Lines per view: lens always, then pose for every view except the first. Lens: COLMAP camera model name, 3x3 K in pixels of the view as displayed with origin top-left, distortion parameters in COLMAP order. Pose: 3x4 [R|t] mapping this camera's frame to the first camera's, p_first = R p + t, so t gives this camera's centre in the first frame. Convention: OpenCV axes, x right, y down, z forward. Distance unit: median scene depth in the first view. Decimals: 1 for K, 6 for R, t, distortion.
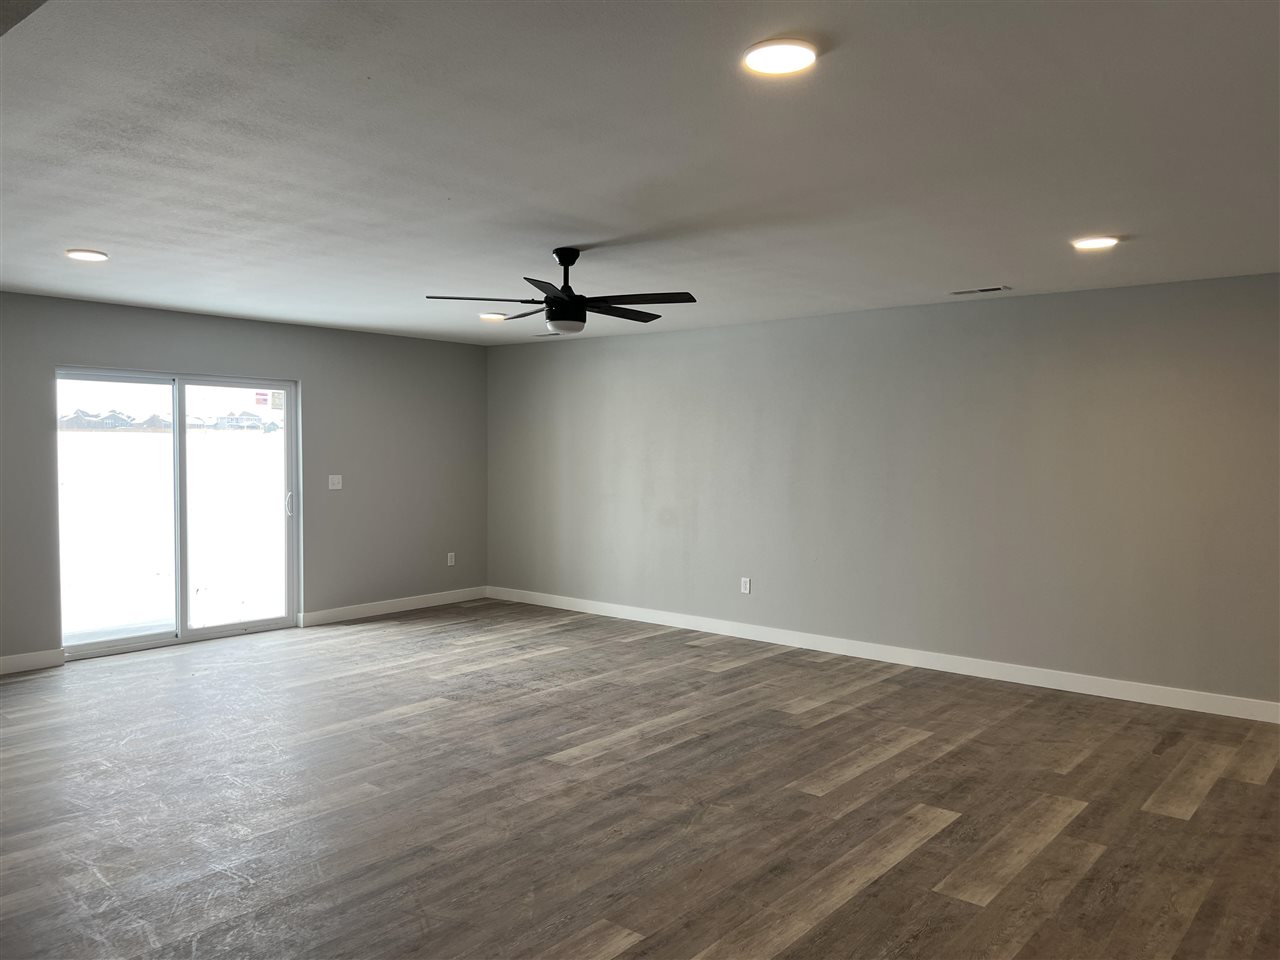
lens RADIAL K [[974.5, 0, 640.0], [0, 974.5, 480.0], [0, 0, 1]] dist [0.133077, -0.330121]
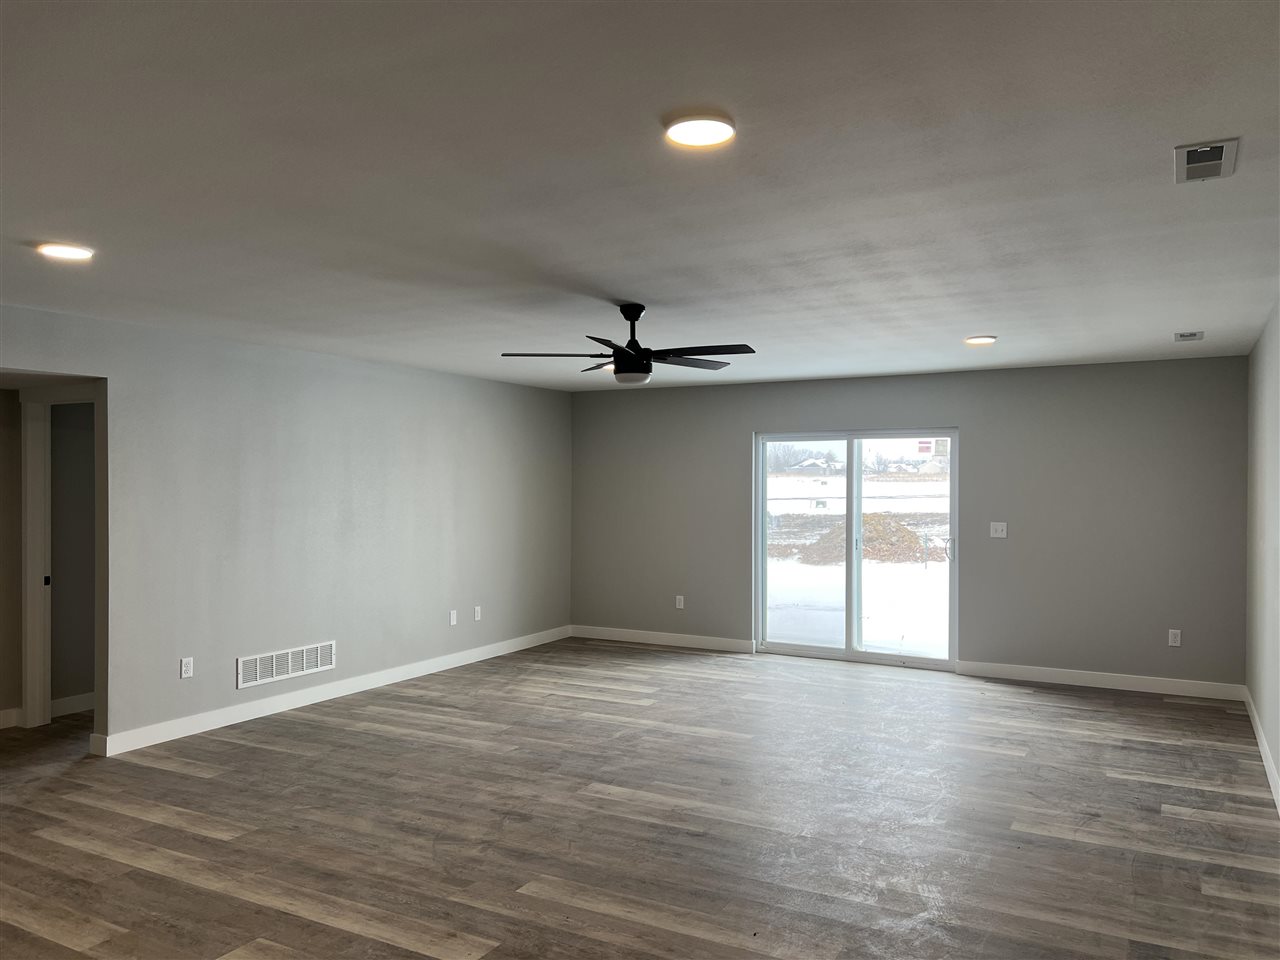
lens RADIAL K [[962.3, 0, 632.4], [0, 962.3, 484.7], [0, 0, 1]] dist [0.093026, -0.134331]
pose [[0.171128, -0.001632, -0.985247, 0.952094], [-0.034017, 0.999393, -0.007564, -0.038017], [0.984661, 0.034810, 0.170969, 0.838943]]
